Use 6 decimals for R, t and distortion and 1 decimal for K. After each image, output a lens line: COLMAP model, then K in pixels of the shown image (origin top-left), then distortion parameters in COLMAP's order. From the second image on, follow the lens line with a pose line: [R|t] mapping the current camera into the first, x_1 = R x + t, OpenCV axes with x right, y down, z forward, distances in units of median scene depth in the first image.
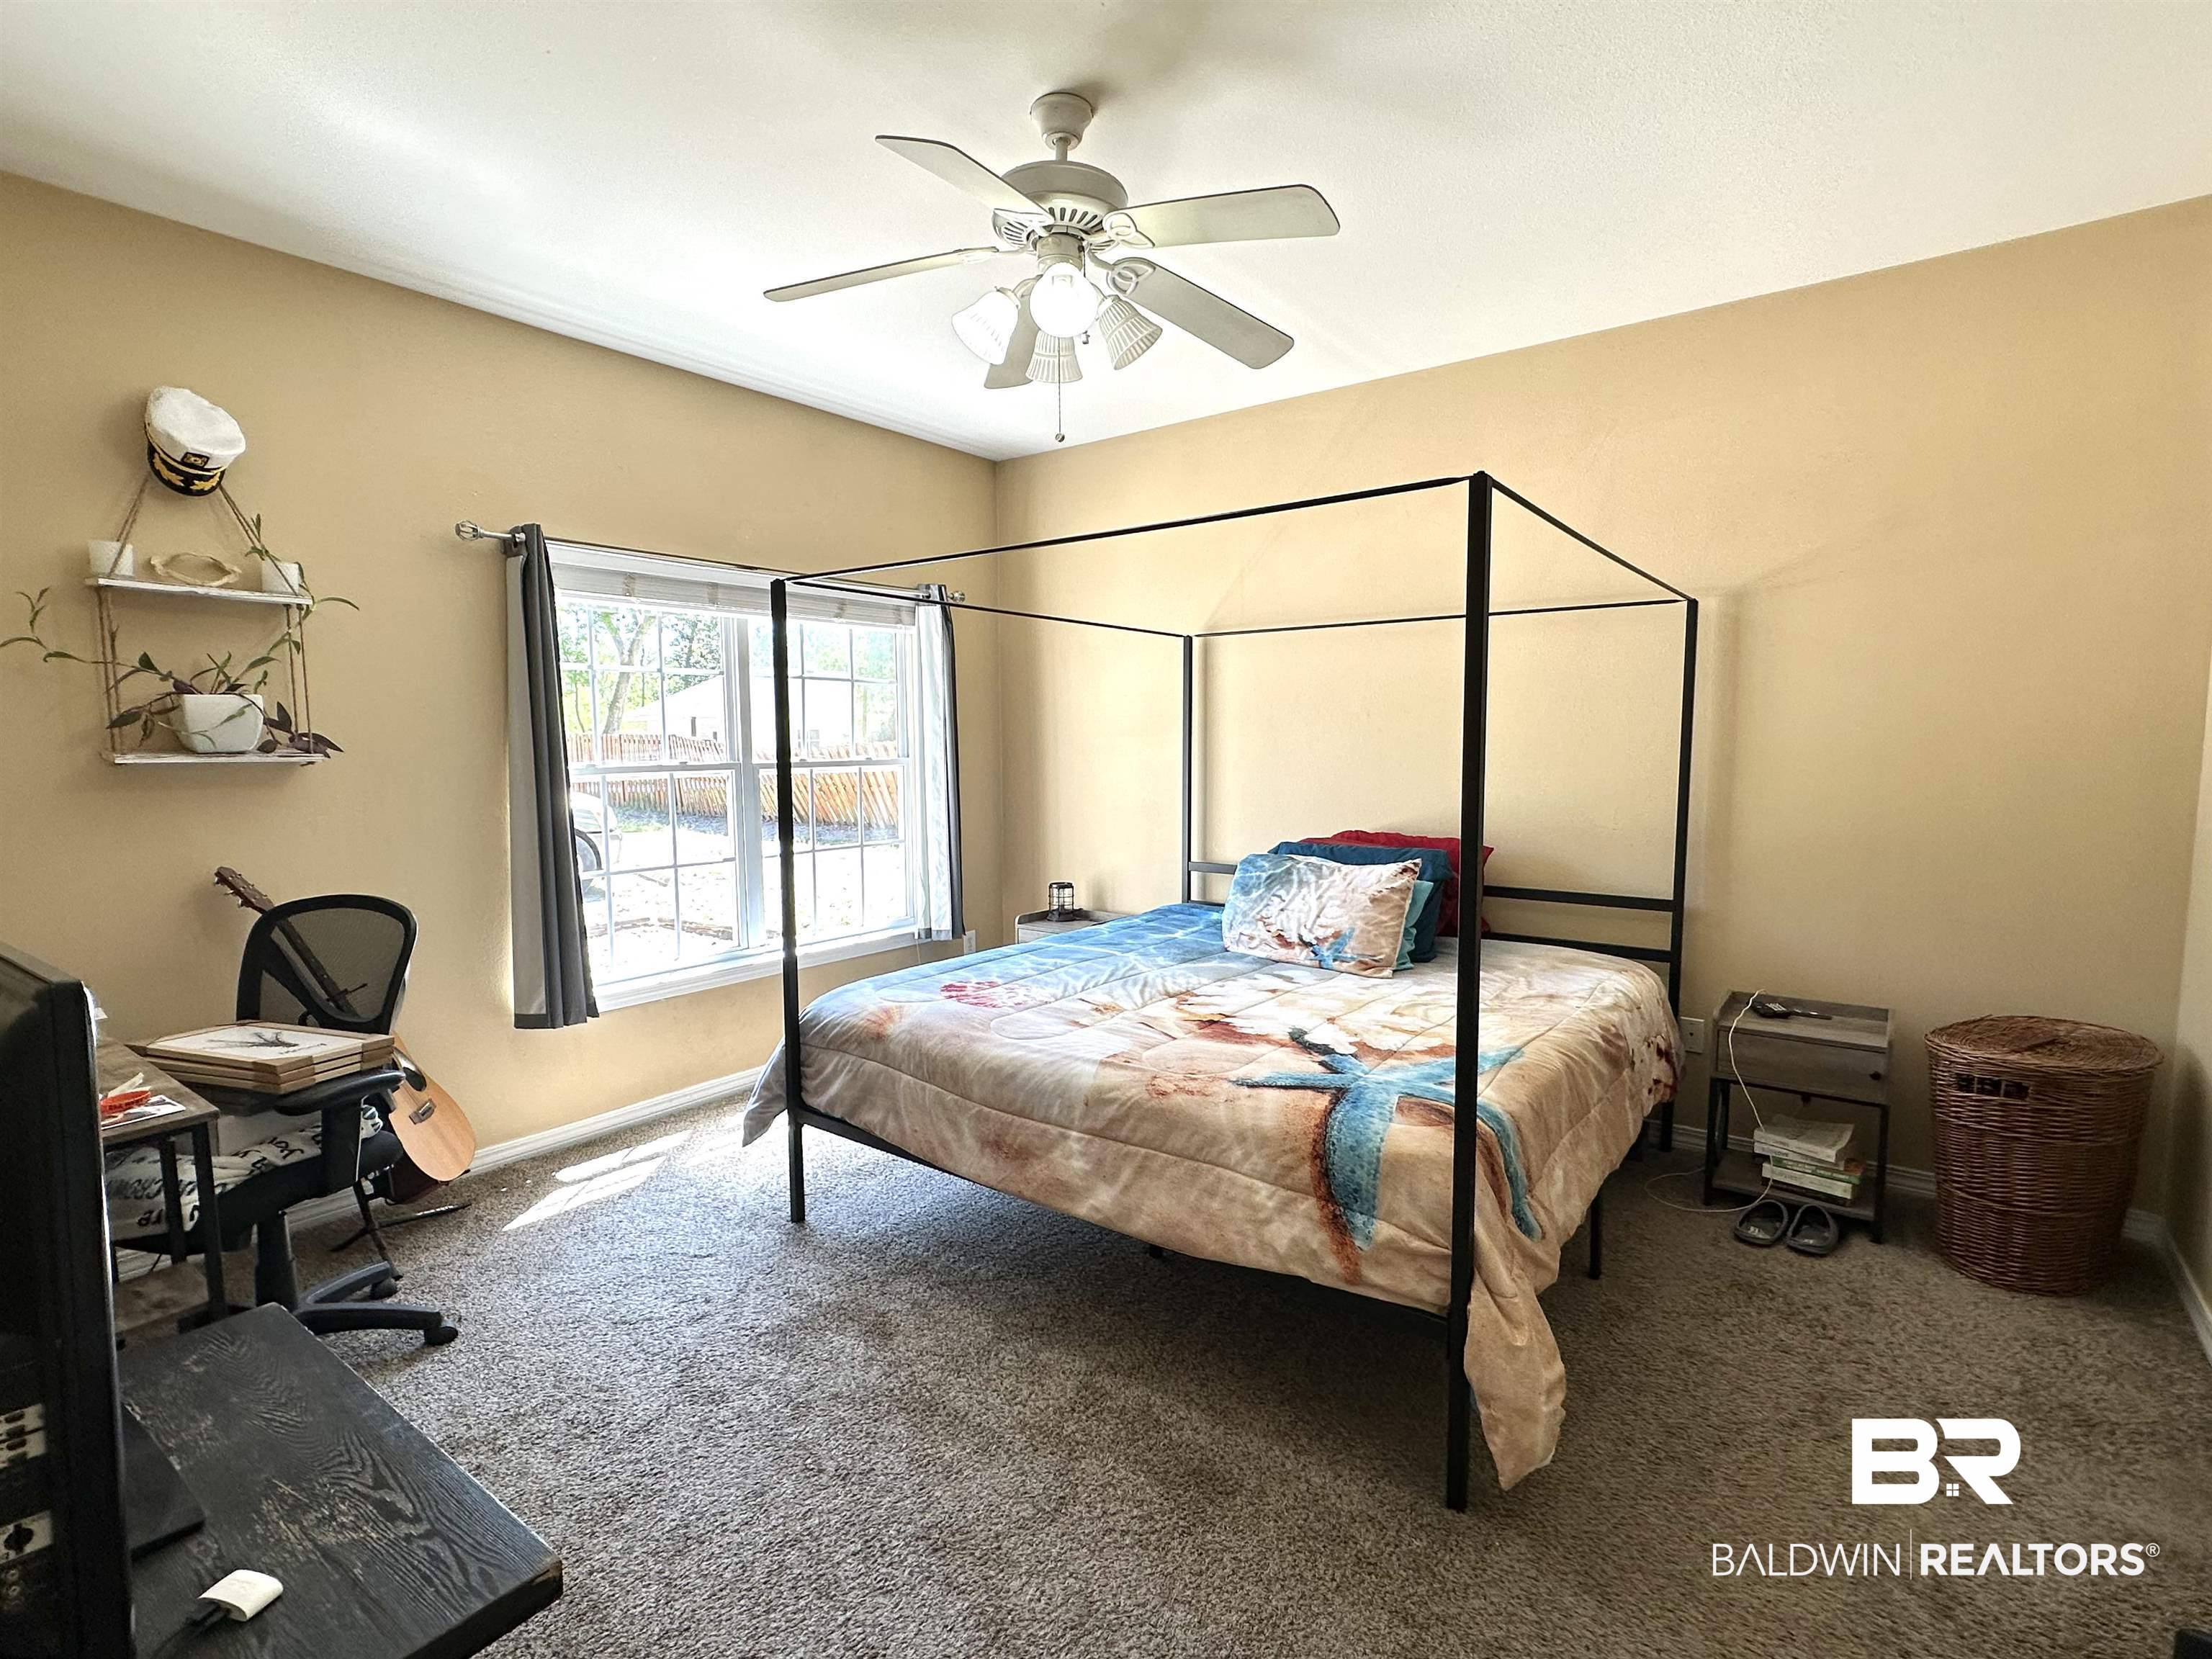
lens RADIAL K [[1058.2, 0, 1106.0], [0, 1058.2, 829.5], [0, 0, 1]] dist [-0.000385, 0.000312]
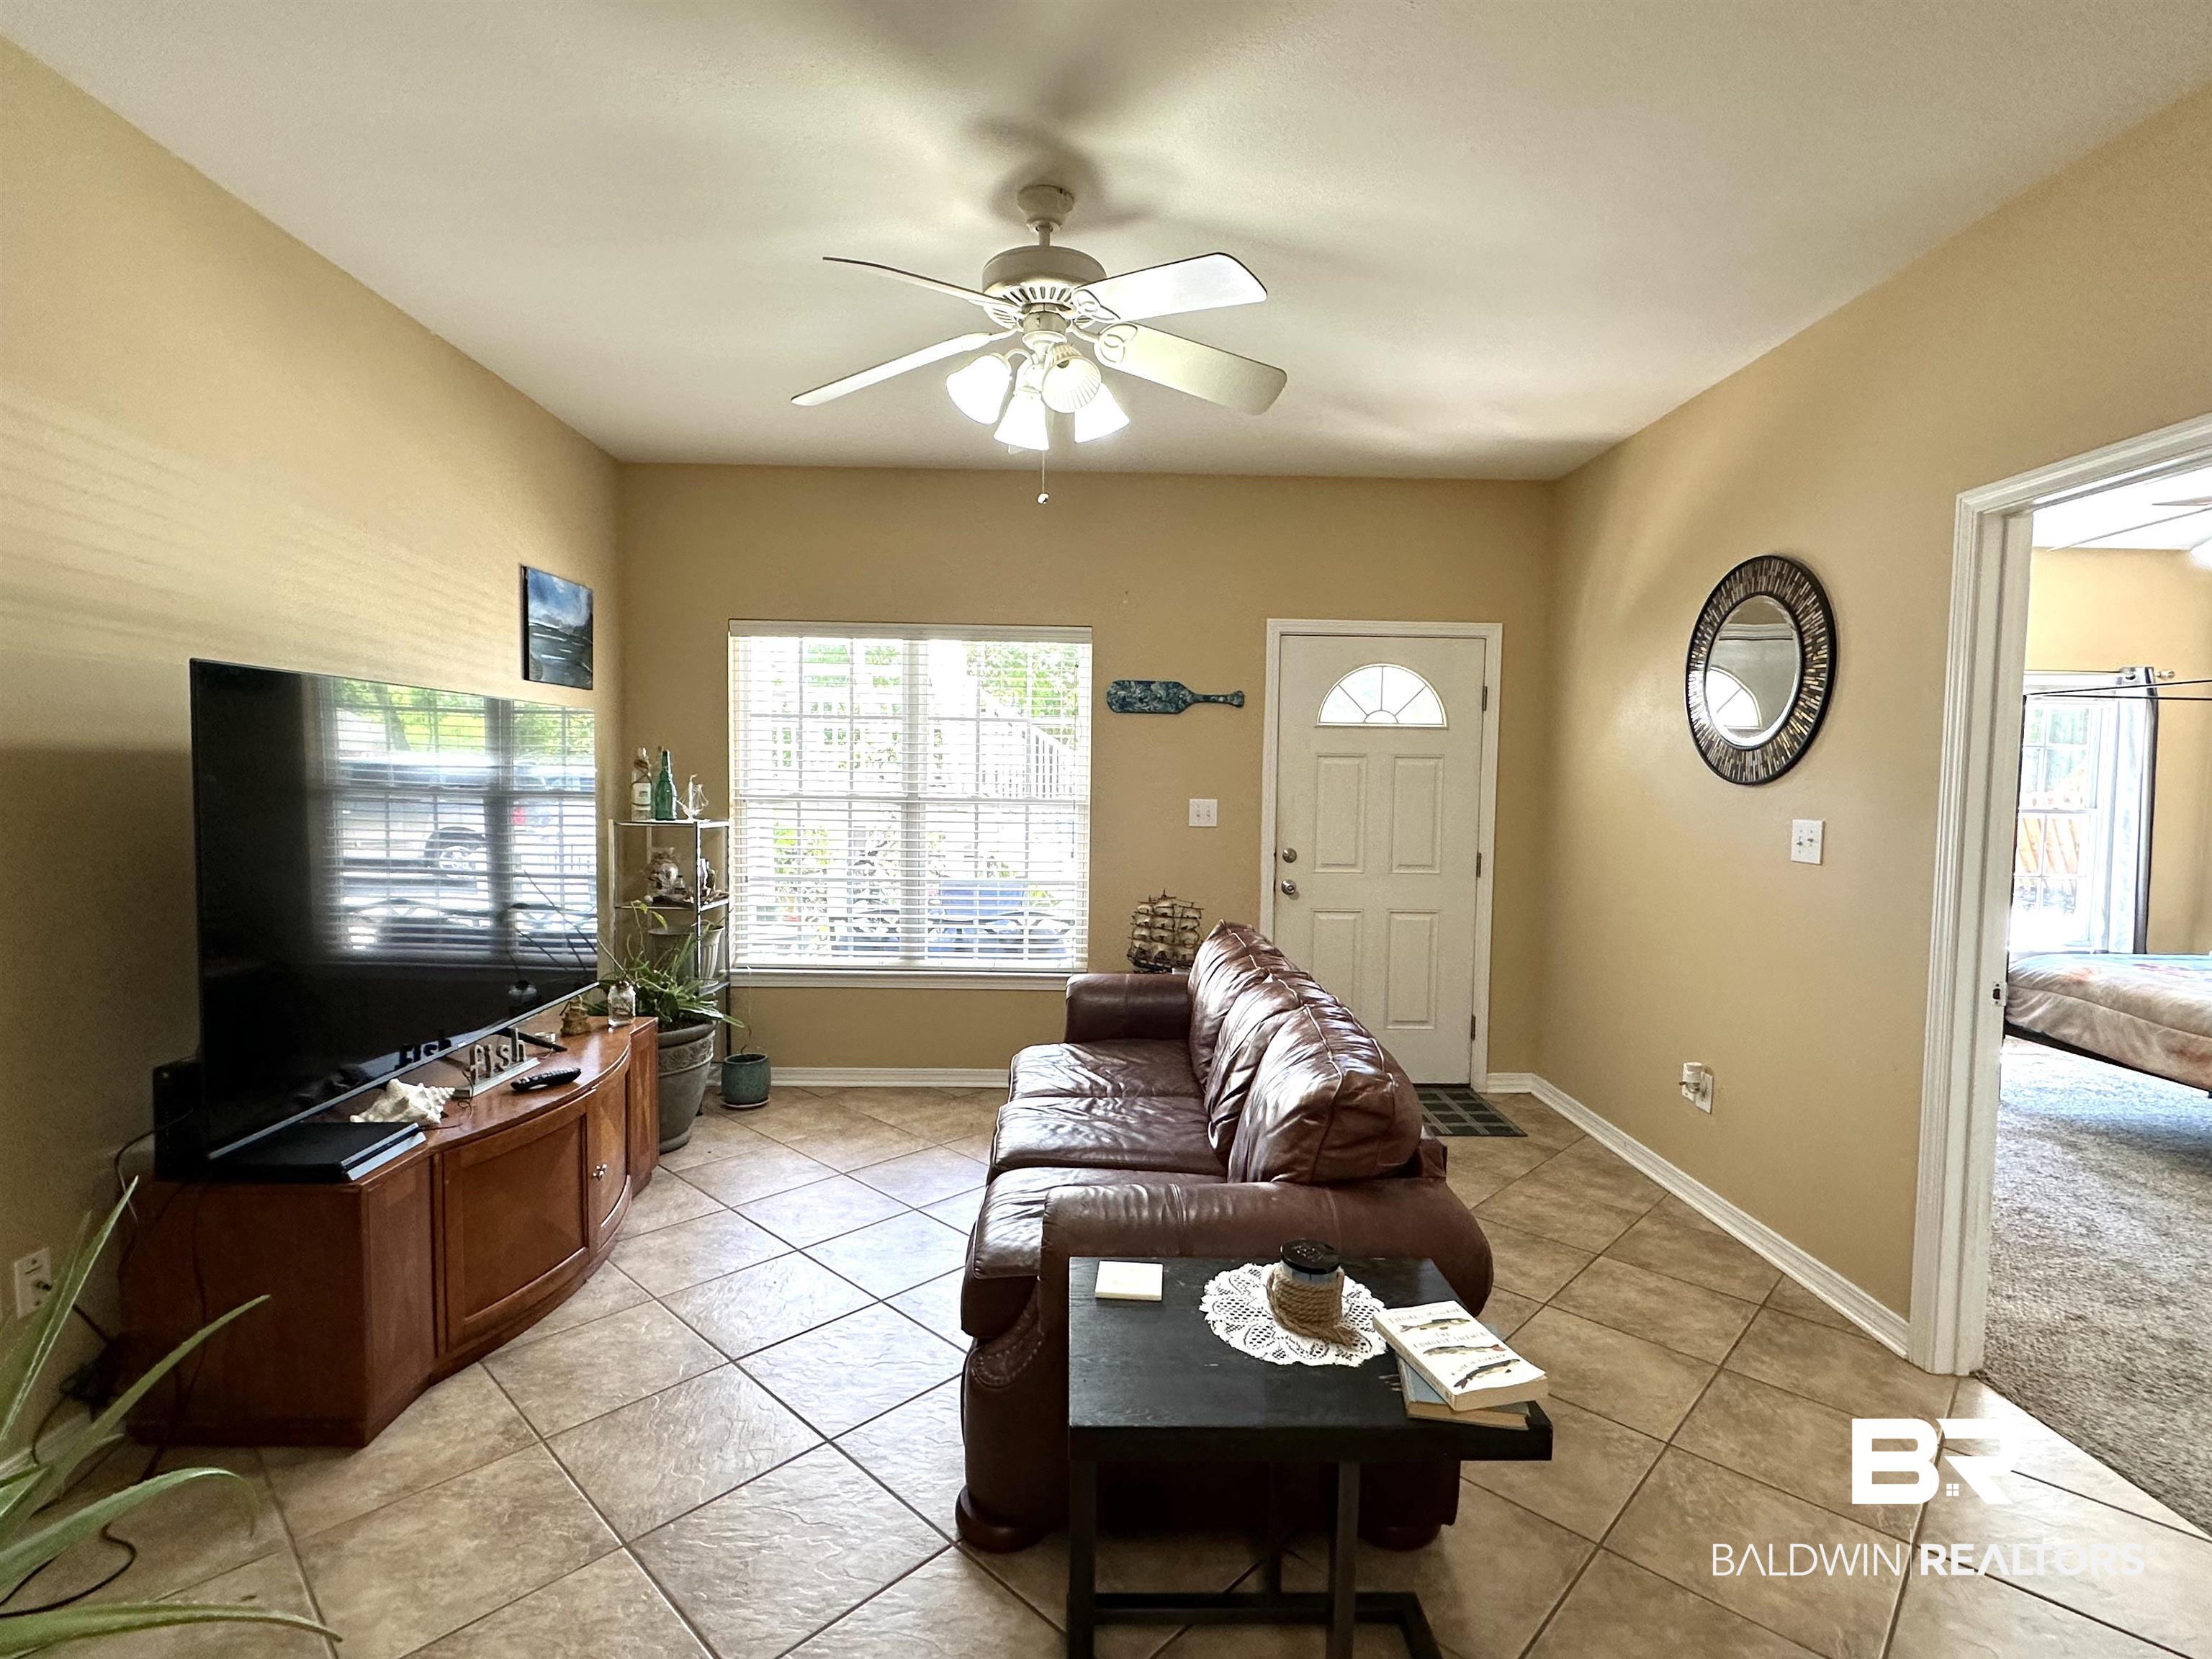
lens RADIAL K [[1058.2, 0, 1106.0], [0, 1058.2, 829.5], [0, 0, 1]] dist [-0.000385, 0.000312]
pose [[0.620524, 0.059932, -0.781894, 0.105901], [-0.091119, 0.995832, 0.004017, 0.096599], [0.778875, 0.068753, 0.623399, -1.150605]]
